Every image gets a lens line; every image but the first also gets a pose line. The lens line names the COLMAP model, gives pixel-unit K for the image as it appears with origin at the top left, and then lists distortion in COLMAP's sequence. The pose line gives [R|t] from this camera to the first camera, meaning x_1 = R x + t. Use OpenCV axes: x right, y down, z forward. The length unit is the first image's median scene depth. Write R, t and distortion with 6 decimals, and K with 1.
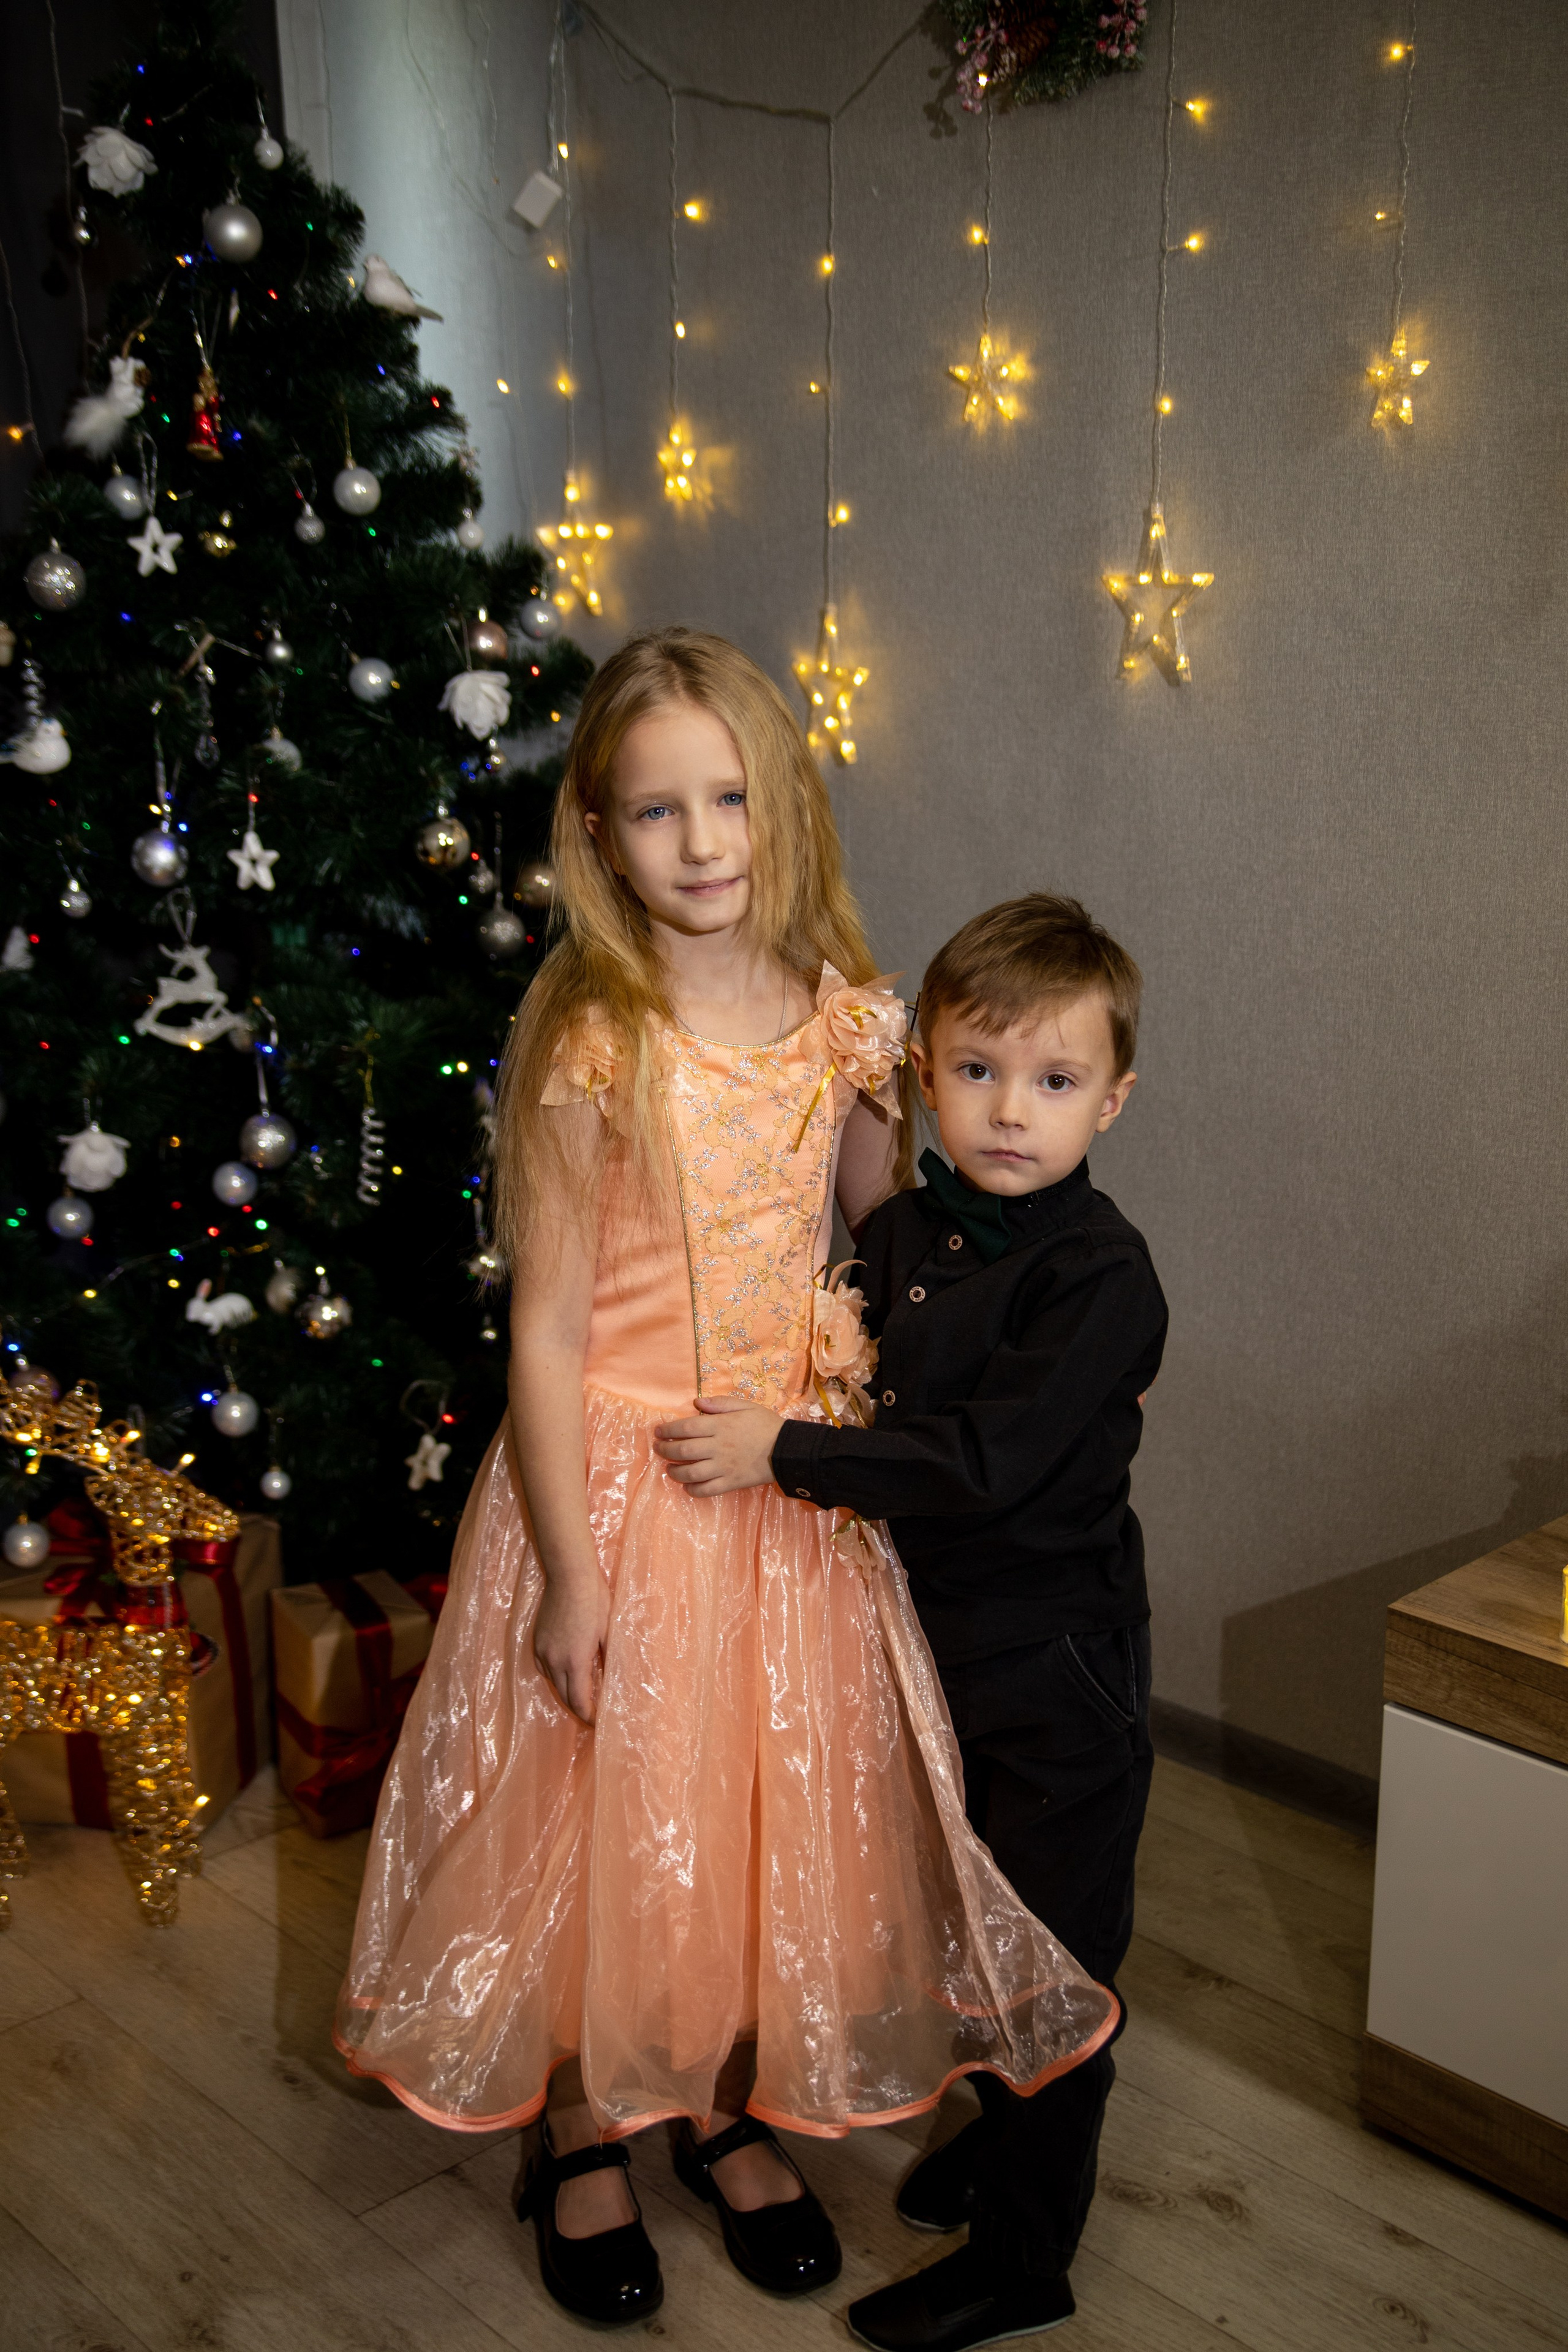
lens RADIAL K [[2493.0, 0, 784.0], [0, 2493.0, 1176.0], [0, 0, 1]] dist [-0.048180, 0.150380]
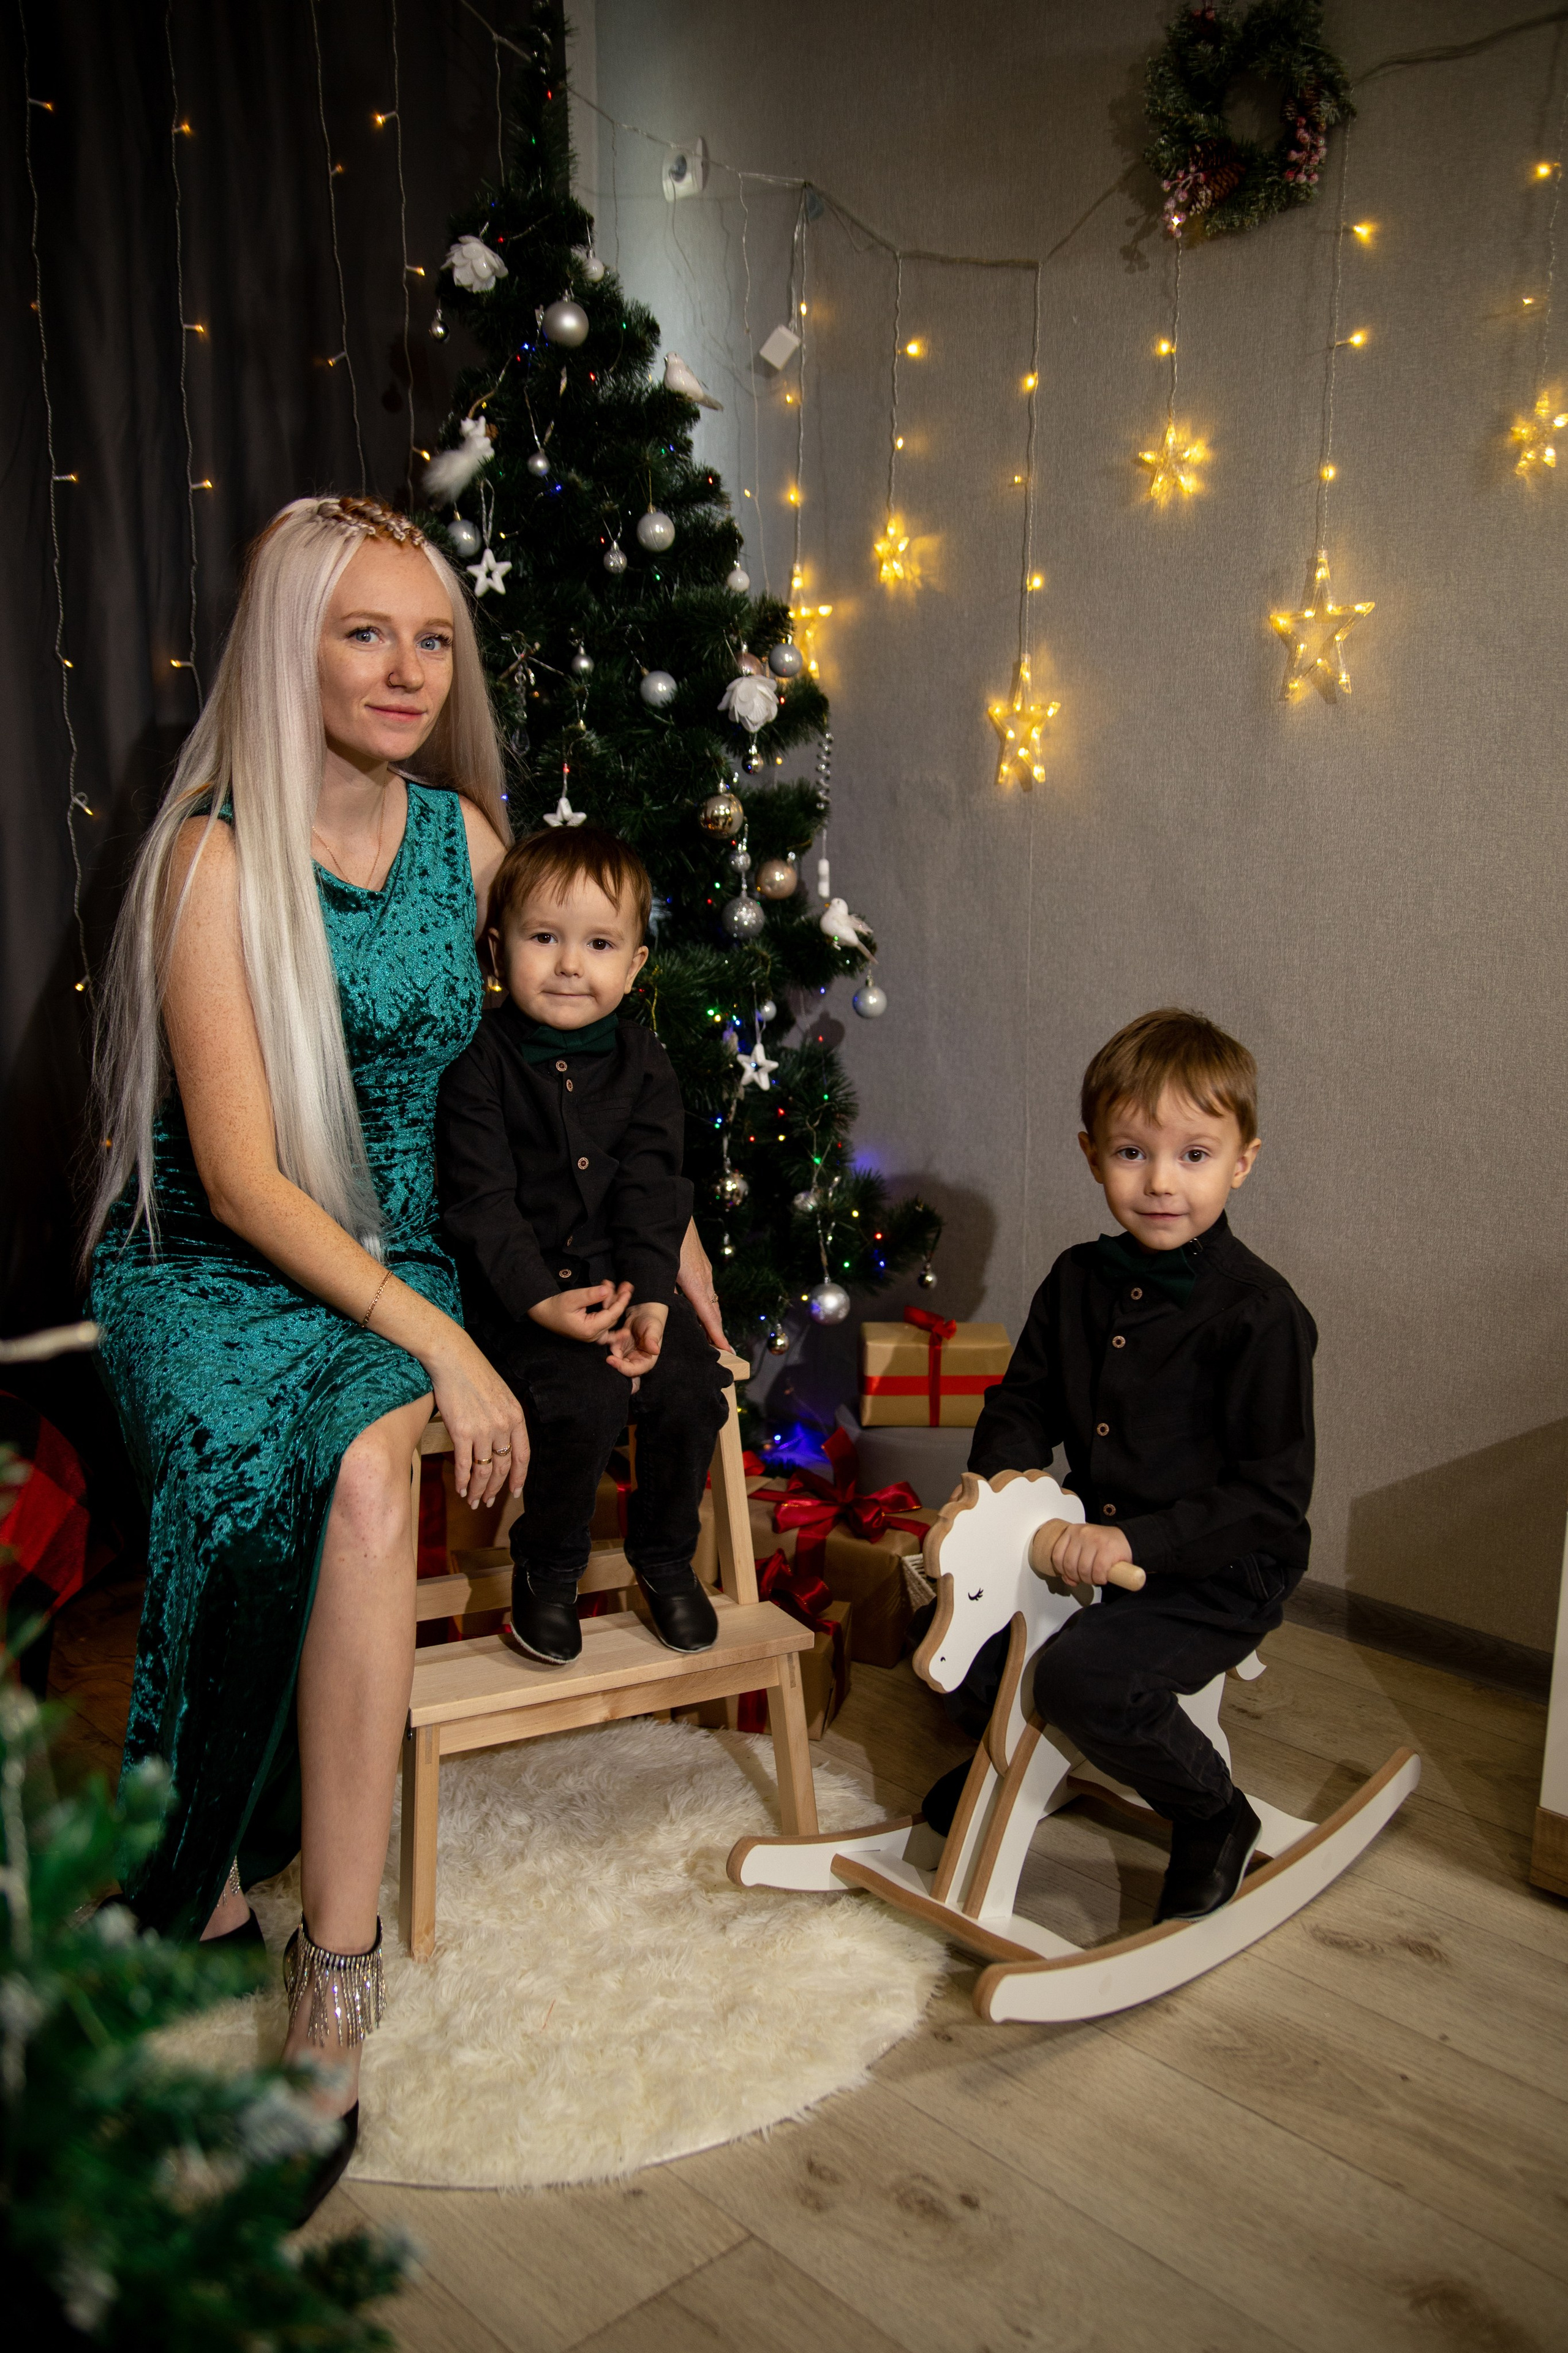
lens RADIAL K [[1981.6, 0, 784.0], [0, 1981.6, 1176.5], [0, 0, 1]] dist [-0.112475, 0.145921]
pose [[0.999676, 0.024126, -0.008100, -0.093843], [-0.024626, 0.997334, -0.068696, 0.102091], [0.006421, 0.068873, 0.997605, 0.067069]]
